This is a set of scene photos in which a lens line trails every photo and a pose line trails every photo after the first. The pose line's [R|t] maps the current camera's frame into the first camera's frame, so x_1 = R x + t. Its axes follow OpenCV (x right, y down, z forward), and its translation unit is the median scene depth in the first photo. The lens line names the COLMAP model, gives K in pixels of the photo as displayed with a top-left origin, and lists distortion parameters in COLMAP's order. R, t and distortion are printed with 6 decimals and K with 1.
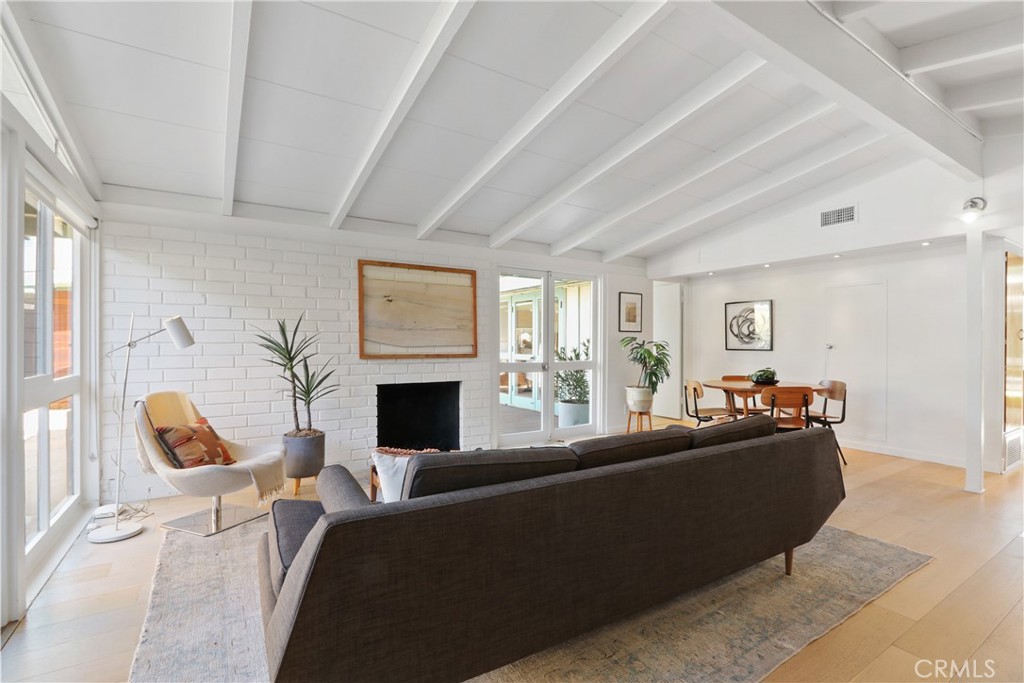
lens RADIAL K [[473.4, 0, 517.9], [0, 473.4, 340.3], [0, 0, 1]] dist [-0.017154, 0.000209]
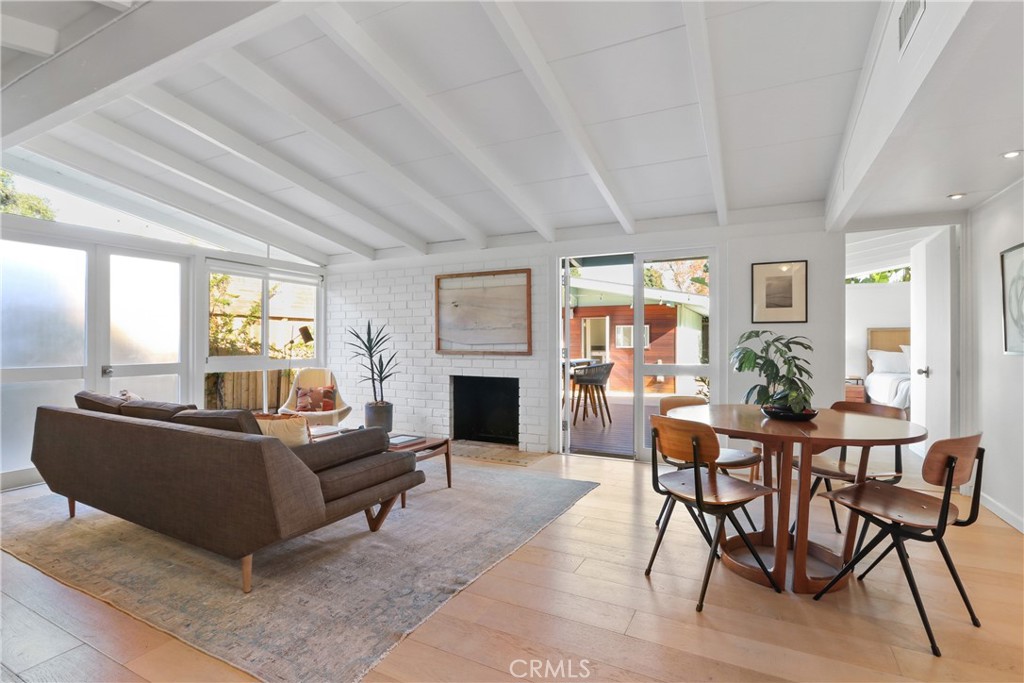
lens RADIAL K [[478.0, 0, 518.2], [0, 478.0, 341.8], [0, 0, 1]] dist [-0.027614, 0.009600]
pose [[0.511161, -0.005858, -0.859465, 0.792008], [0.002746, 0.999983, -0.005182, 0.013337], [0.859480, 0.000289, 0.511169, 0.481313]]
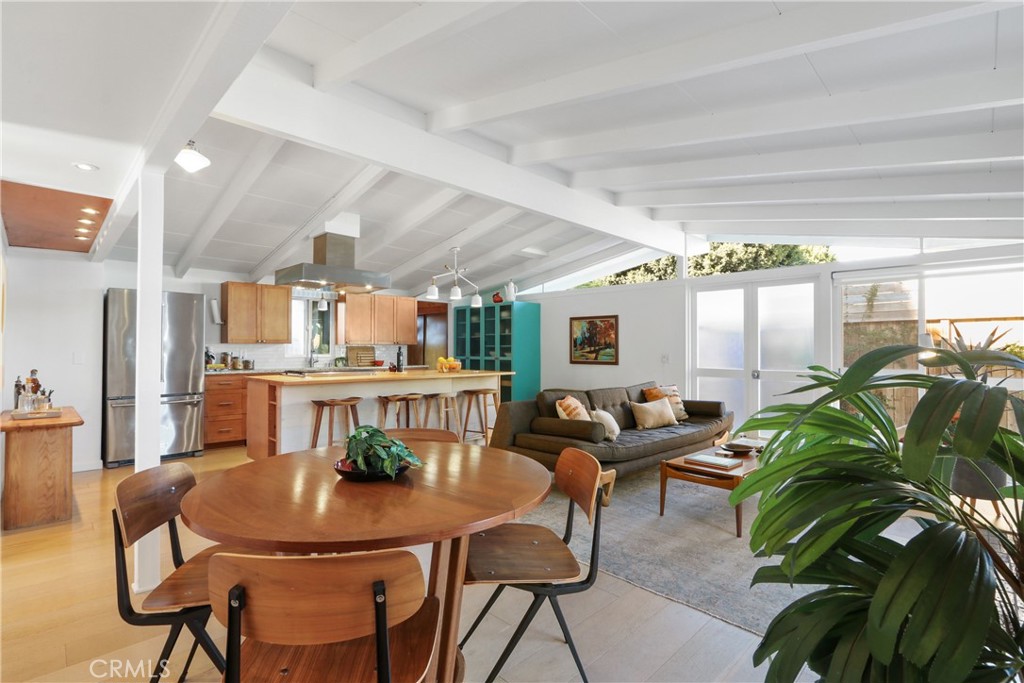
lens RADIAL K [[478.0, 0, 518.2], [0, 478.0, 341.8], [0, 0, 1]] dist [-0.027614, 0.009600]
pose [[-0.975217, -0.009575, -0.221045, 0.492012], [-0.006182, 0.999852, -0.016037, 0.001744], [0.221166, -0.014273, -0.975132, 1.320821]]
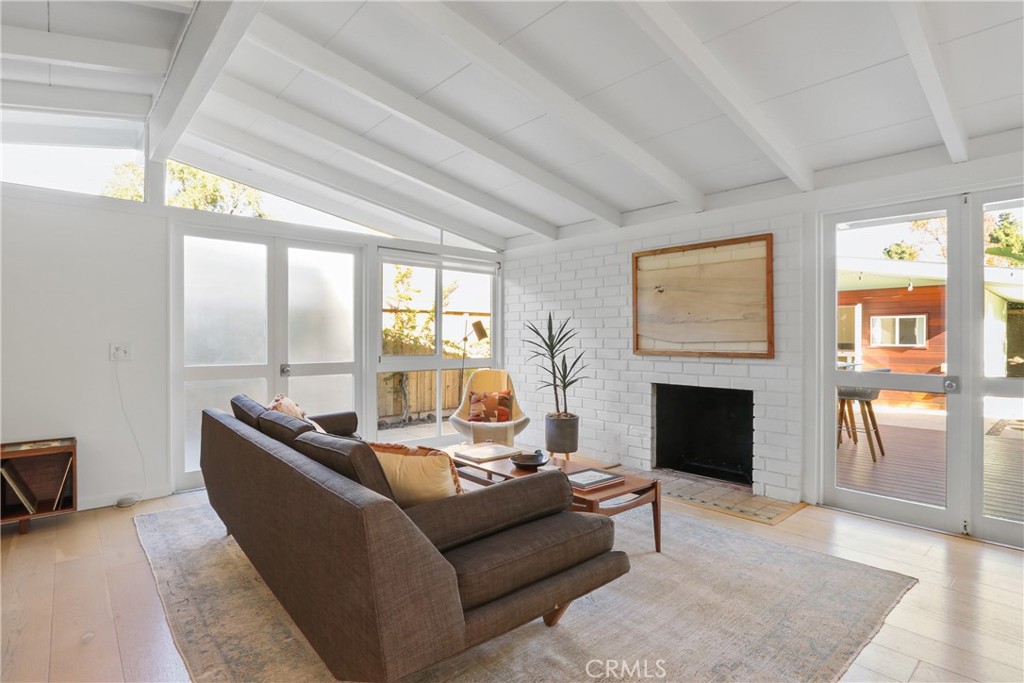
lens RADIAL K [[512.9, 0, 521.4], [0, 512.9, 340.6], [0, 0, 1]] dist [-0.016515, 0.000379]
pose [[0.166587, -0.000576, -0.986027, 0.606298], [0.001378, 0.999999, -0.000352, 0.009709], [0.986026, -0.001300, 0.166587, 0.535448]]
